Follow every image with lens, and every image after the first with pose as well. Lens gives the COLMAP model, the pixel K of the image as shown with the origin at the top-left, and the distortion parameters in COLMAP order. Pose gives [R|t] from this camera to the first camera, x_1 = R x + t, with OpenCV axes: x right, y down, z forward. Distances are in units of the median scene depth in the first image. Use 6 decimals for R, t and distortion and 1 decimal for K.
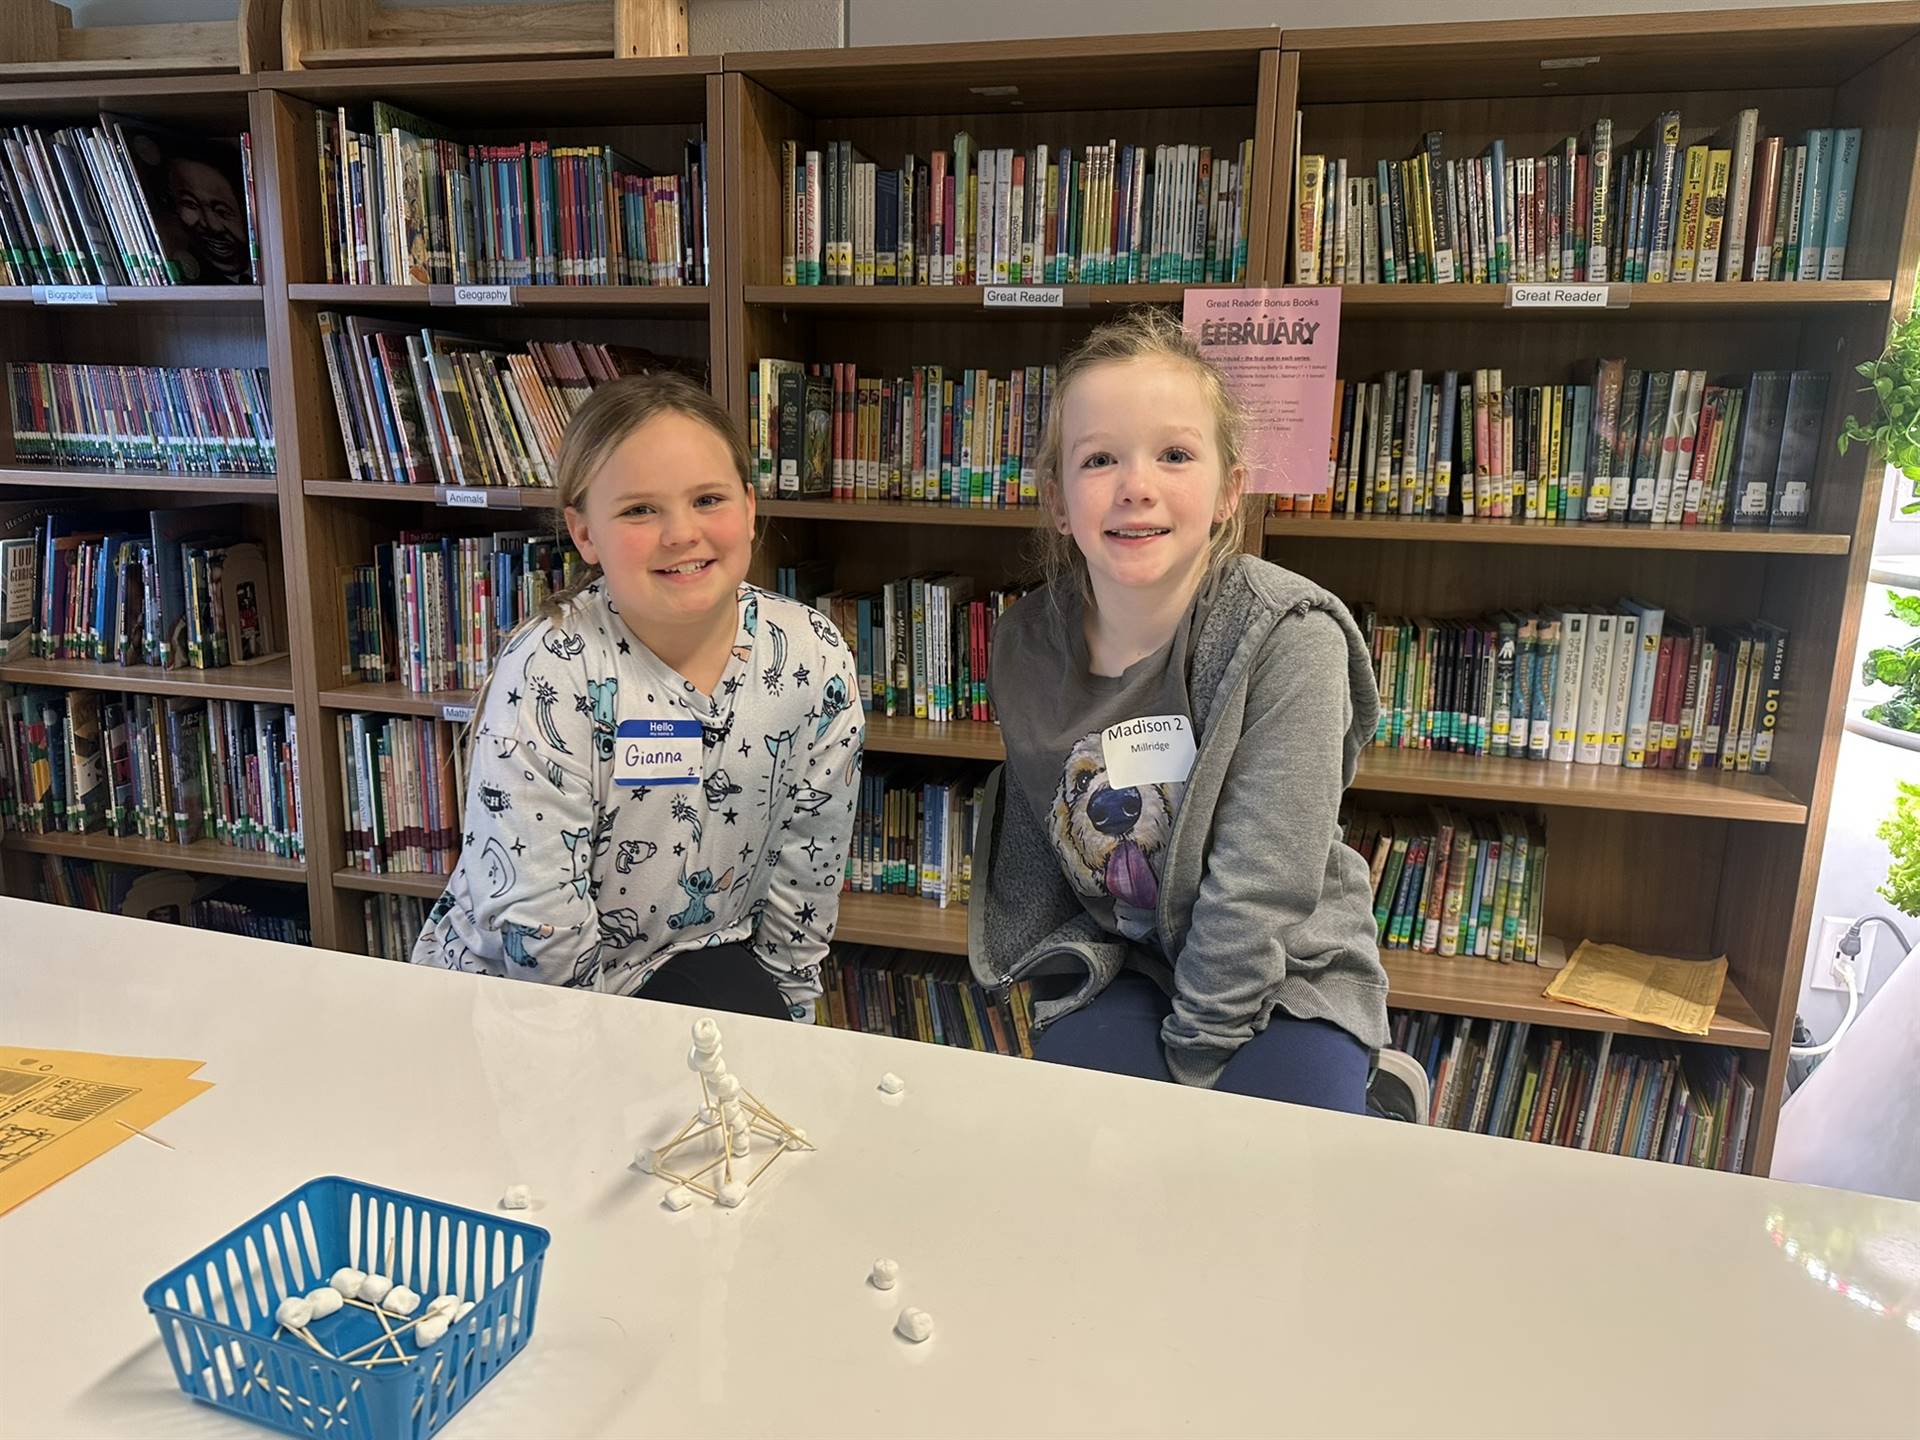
lens RADIAL K [[1301.9, 0, 958.5], [0, 1301.9, 744.8], [0, 0, 1]] dist [-0.036651, -0.002881]
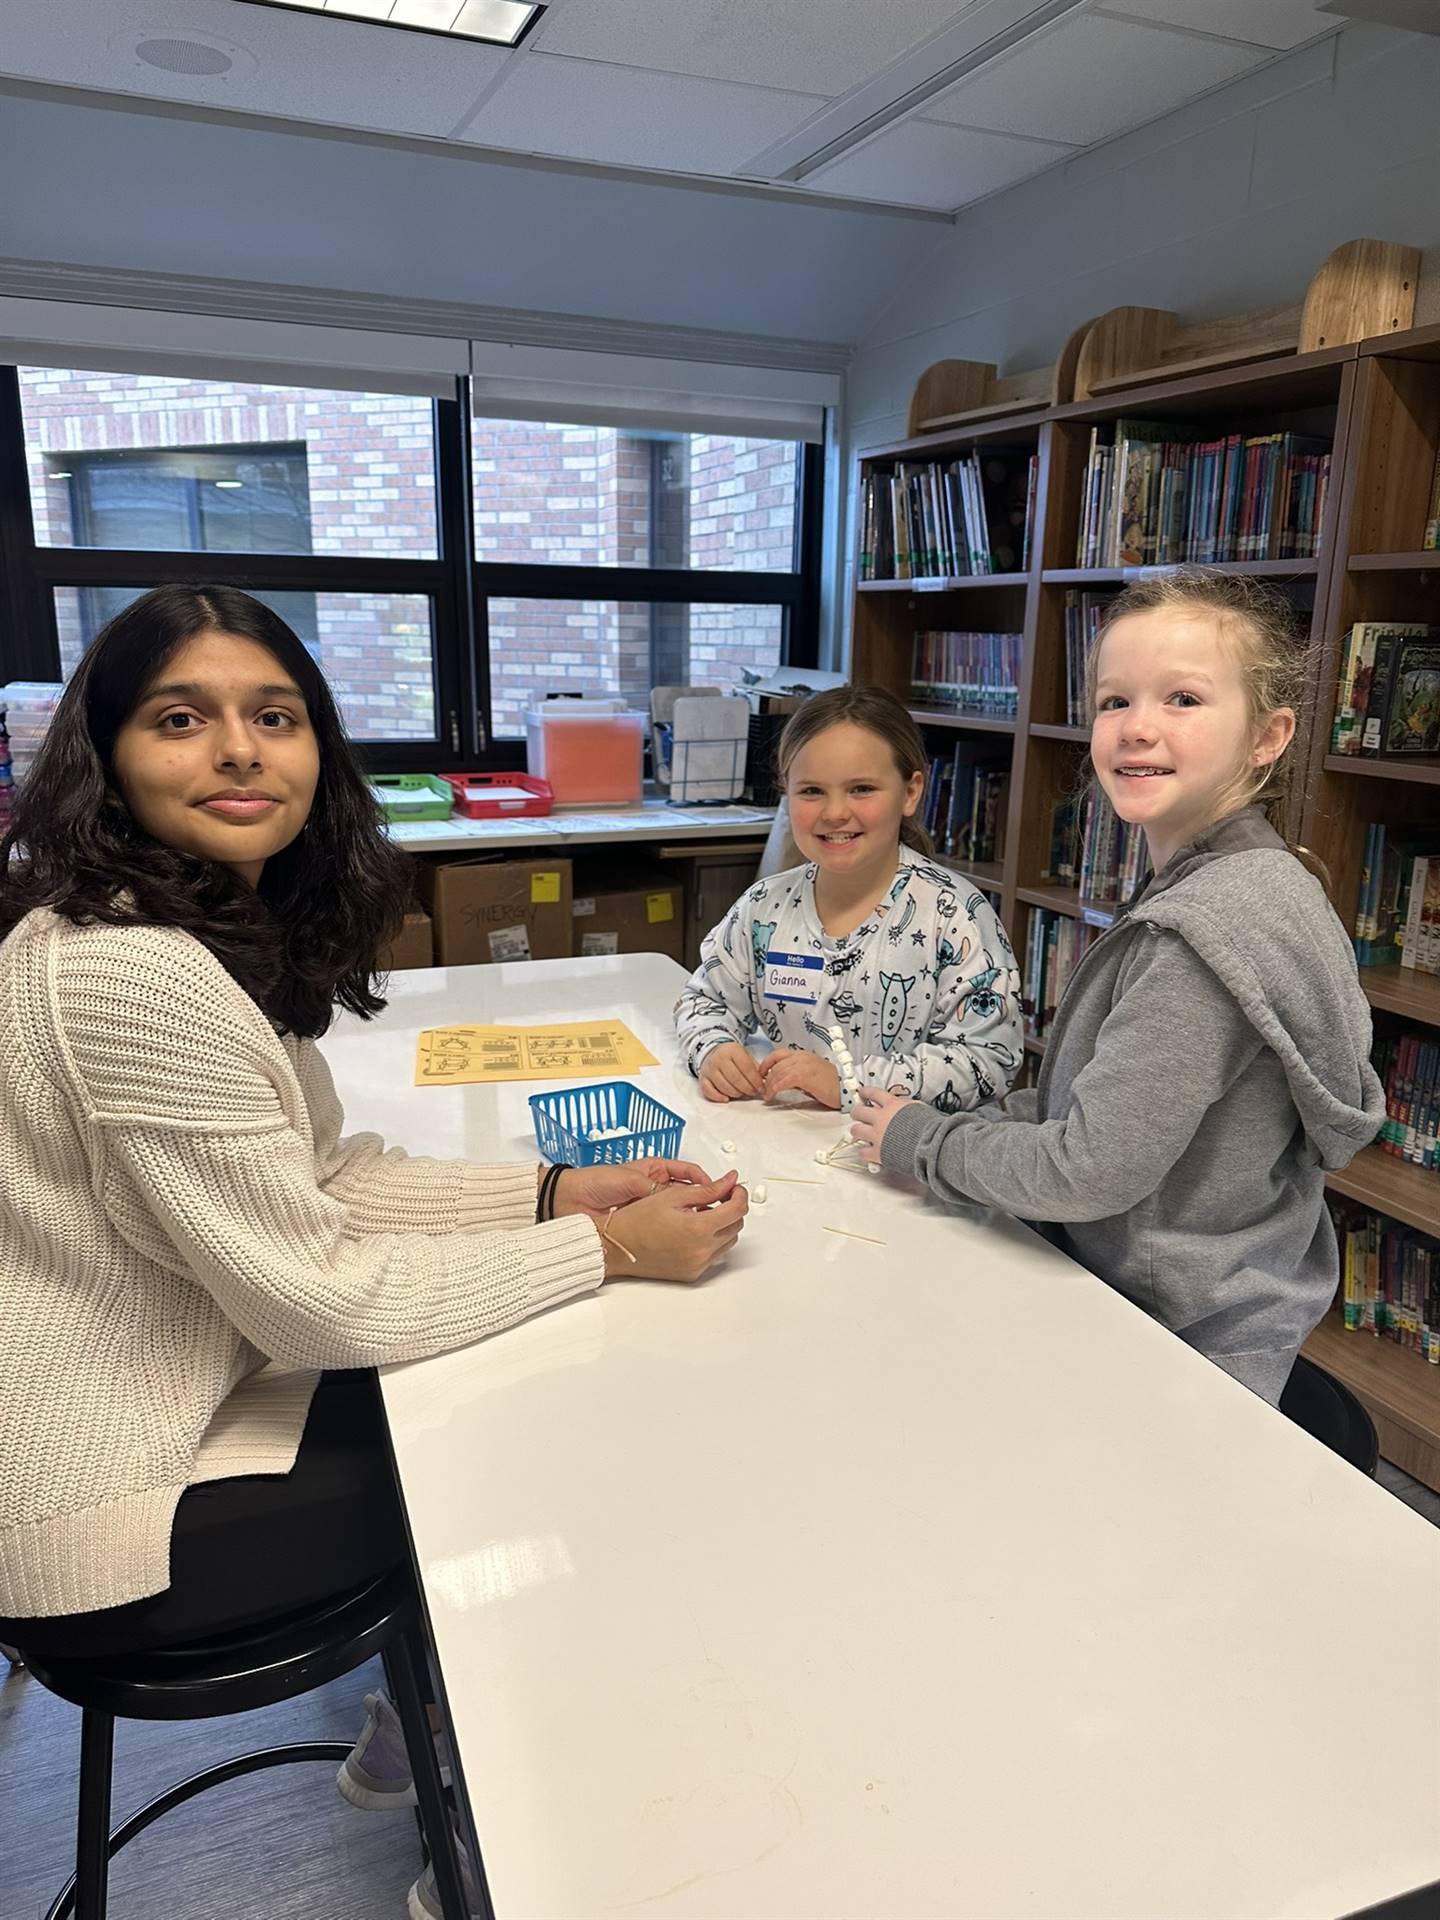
lens RADIAL K [[1334.5, 0, 690.3], [0, 1334.5, 1017.5], [0, 0, 1]] dist [0.026291, -0.107935]
pose [[0.559789, 0.204690, -0.802956, 0.440376], [-0.194246, 0.974425, 0.112981, -0.001186], [0.805547, 0.092725, 0.585232, -0.037290]]
